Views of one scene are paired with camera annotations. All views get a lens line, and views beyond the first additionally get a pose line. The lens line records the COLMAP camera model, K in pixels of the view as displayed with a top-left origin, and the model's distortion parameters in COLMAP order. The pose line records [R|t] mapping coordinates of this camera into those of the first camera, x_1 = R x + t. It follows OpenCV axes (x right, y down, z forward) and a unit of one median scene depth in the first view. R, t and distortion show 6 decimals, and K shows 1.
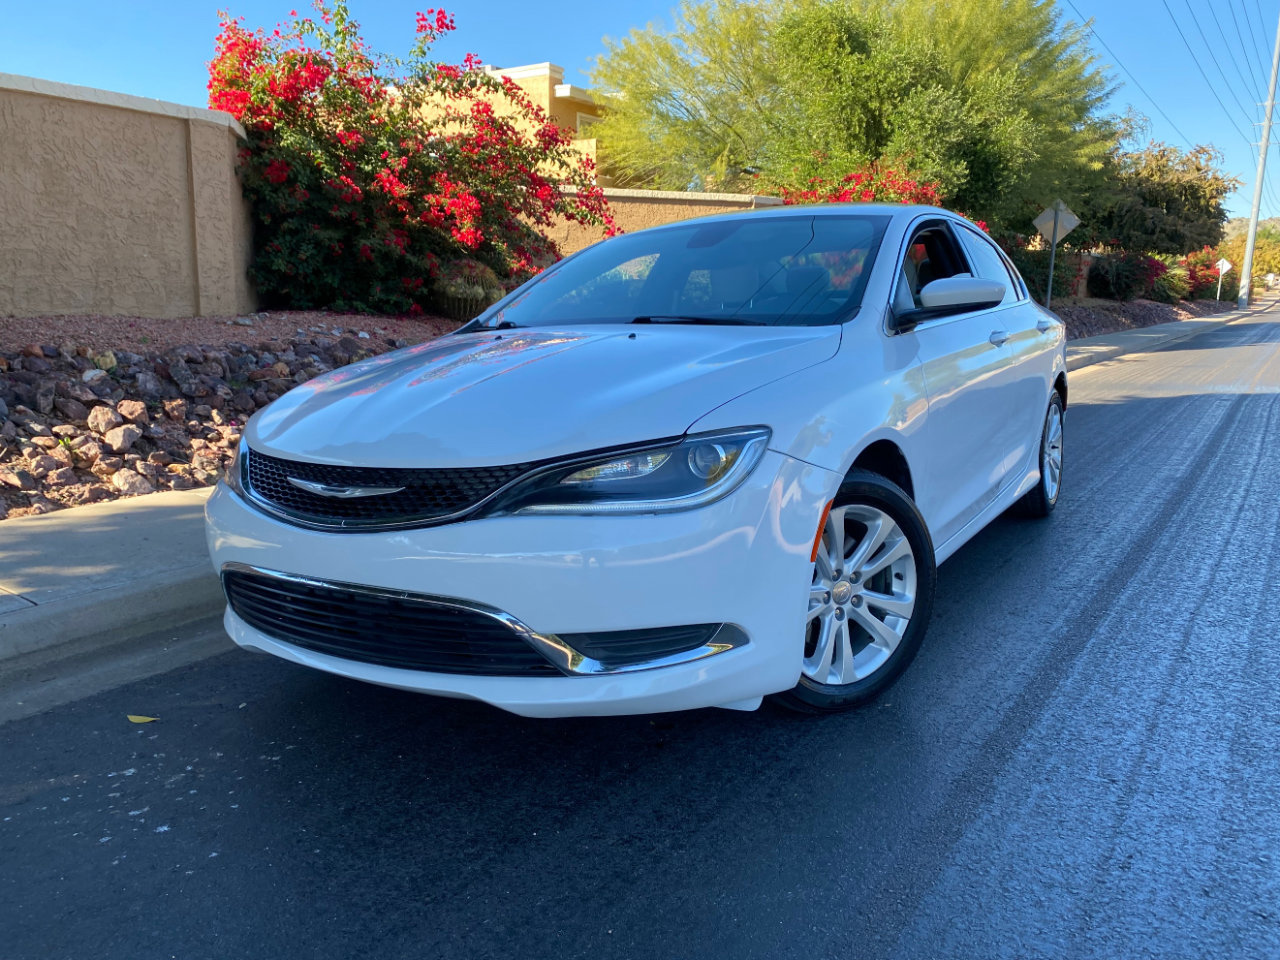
lens RADIAL K [[974.2, 0, 649.6], [0, 974.2, 482.2], [0, 0, 1]] dist [0.016234, -0.005350]
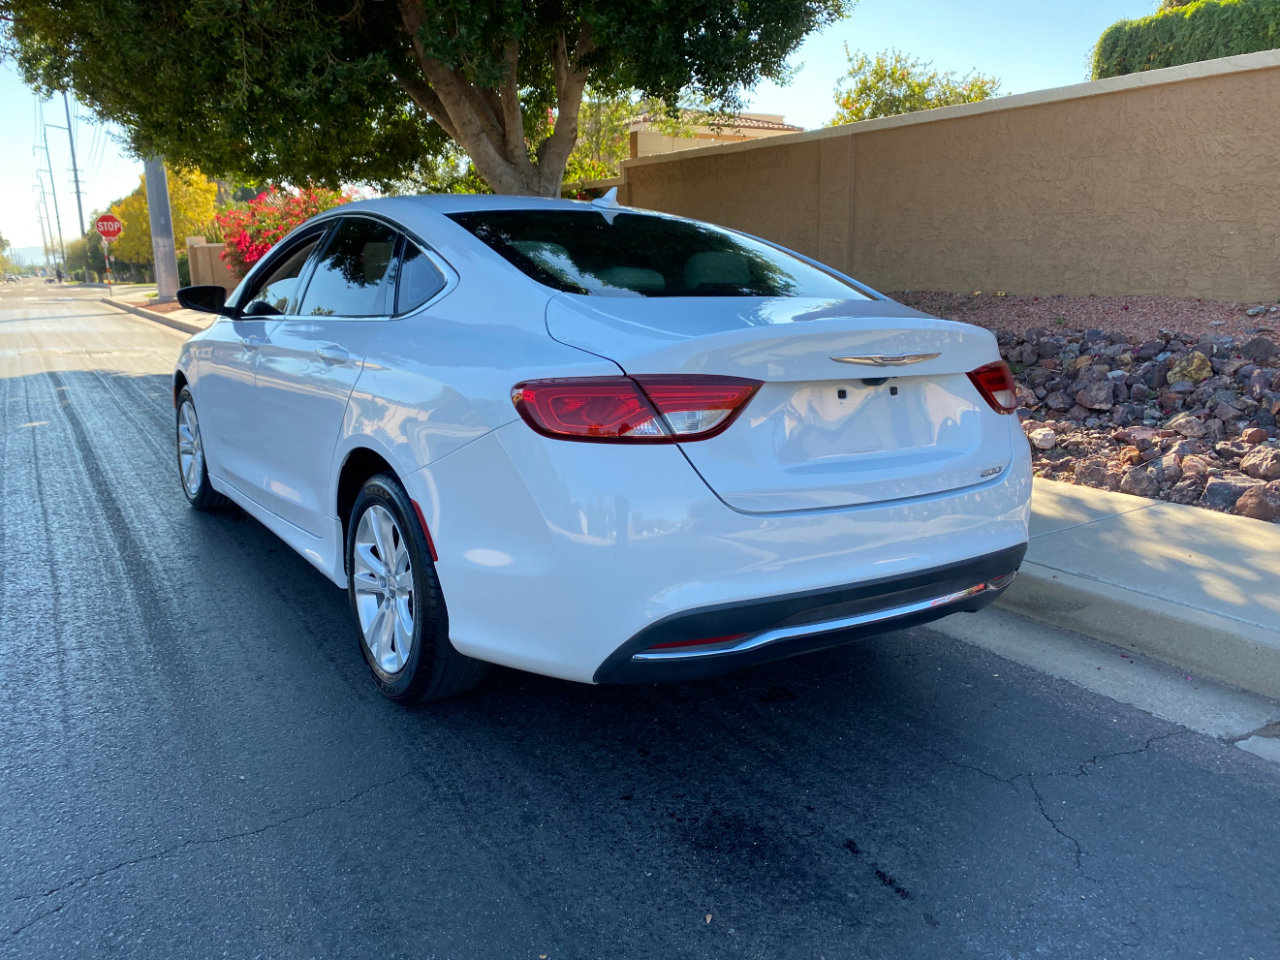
lens RADIAL K [[974.2, 0, 626.2], [0, 974.2, 476.9], [0, 0, 1]] dist [0.016234, -0.005350]
pose [[-0.415763, 0.196663, -0.887956, 0.475371], [-0.158970, 0.945596, 0.283862, -0.155882], [0.895472, 0.259177, -0.361880, 0.740726]]
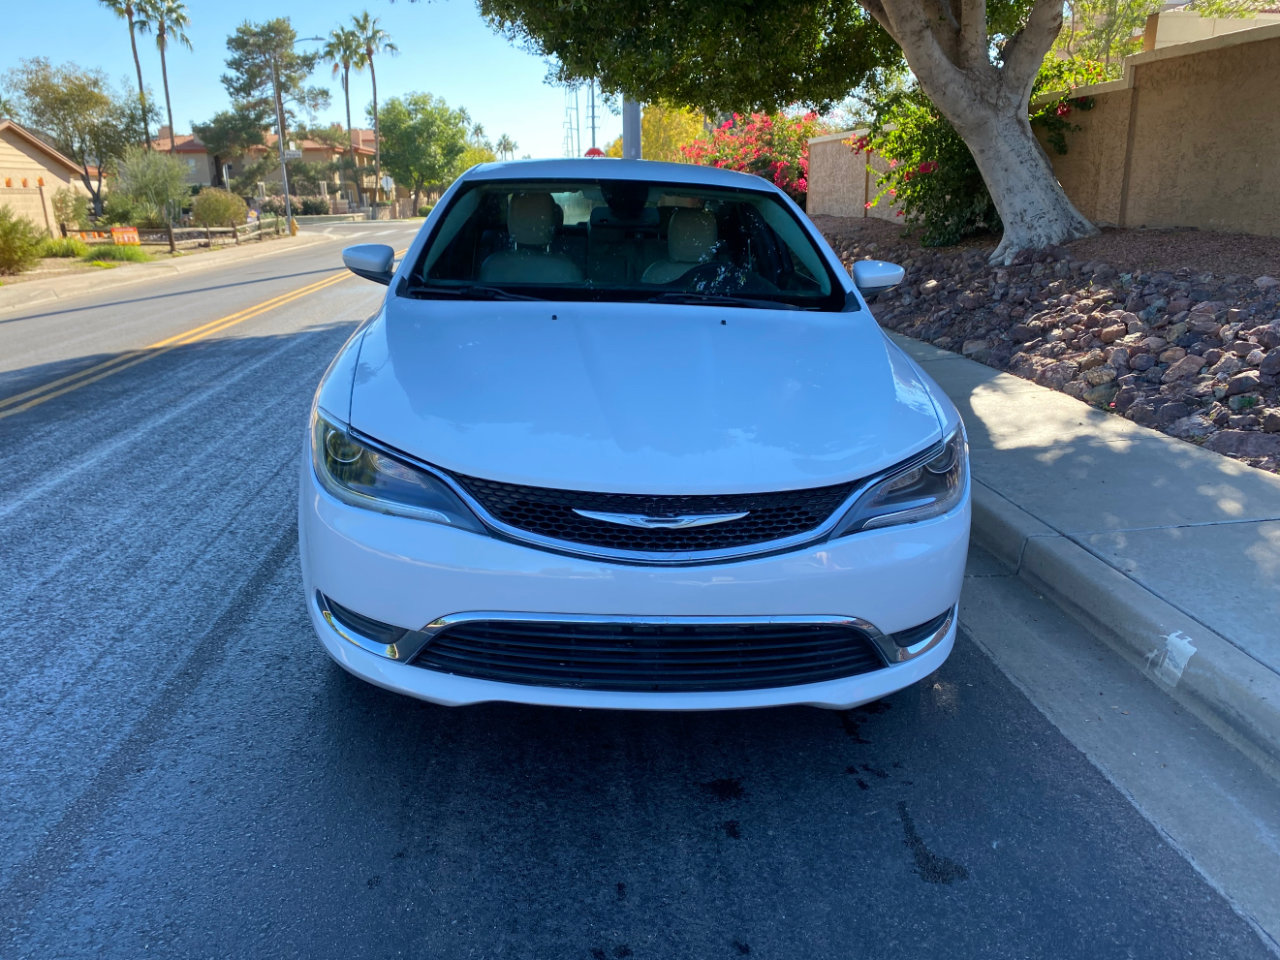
lens RADIAL K [[974.2, 0, 619.7], [0, 974.2, 469.7], [0, 0, 1]] dist [0.016234, -0.005350]
pose [[-0.785469, 0.174553, -0.593776, 0.241749], [-0.103816, 0.908650, 0.404448, -0.152323], [0.610132, 0.379325, -0.695595, 0.662489]]
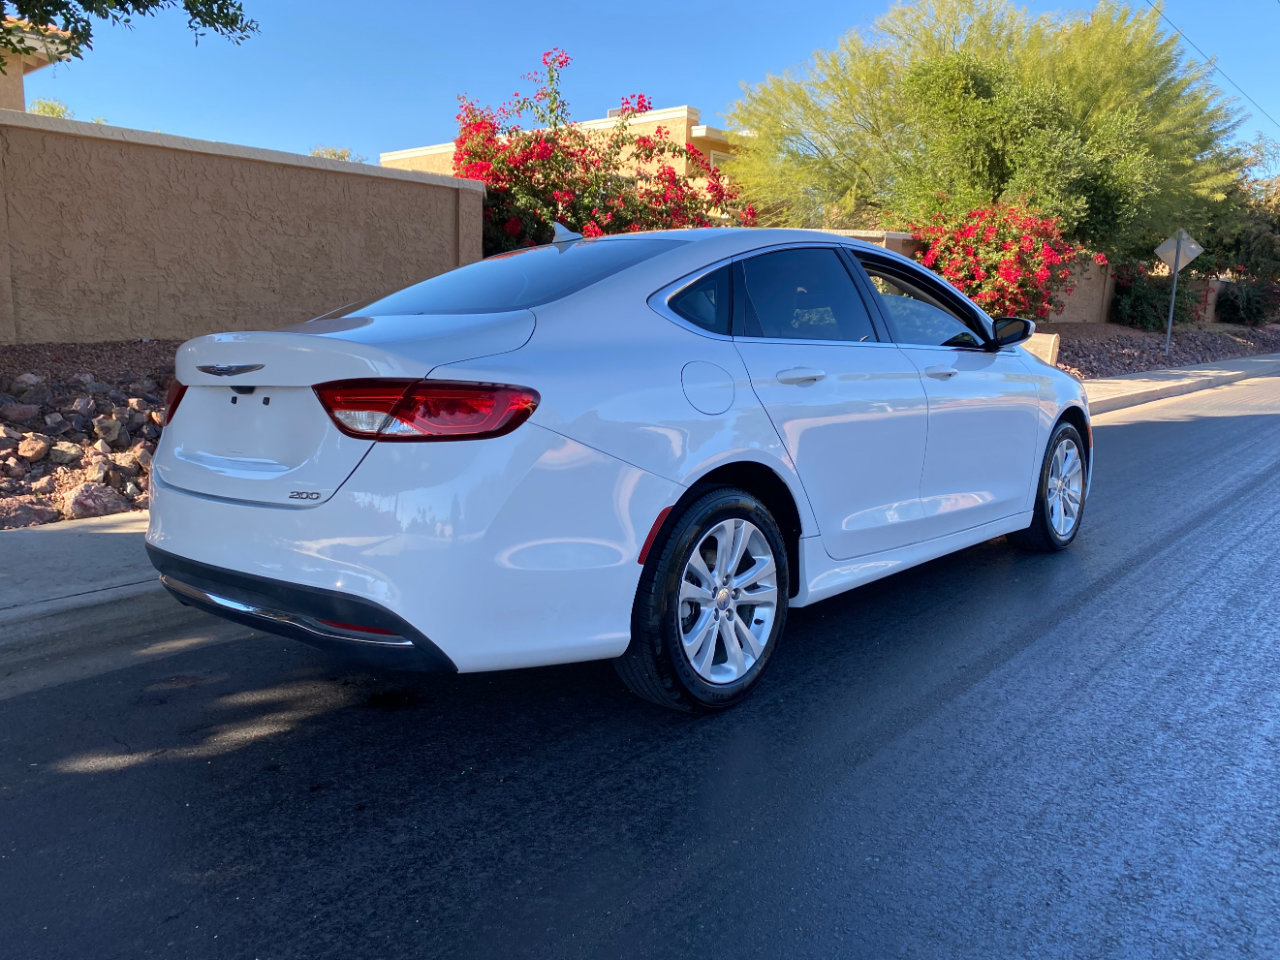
lens RADIAL K [[974.2, 0, 645.2], [0, 974.2, 469.9], [0, 0, 1]] dist [0.016234, -0.005350]
pose [[0.993485, 0.021381, -0.111941, -0.059146], [-0.025169, 0.999153, -0.032542, 0.034211], [0.111150, 0.035148, 0.993182, -0.214333]]
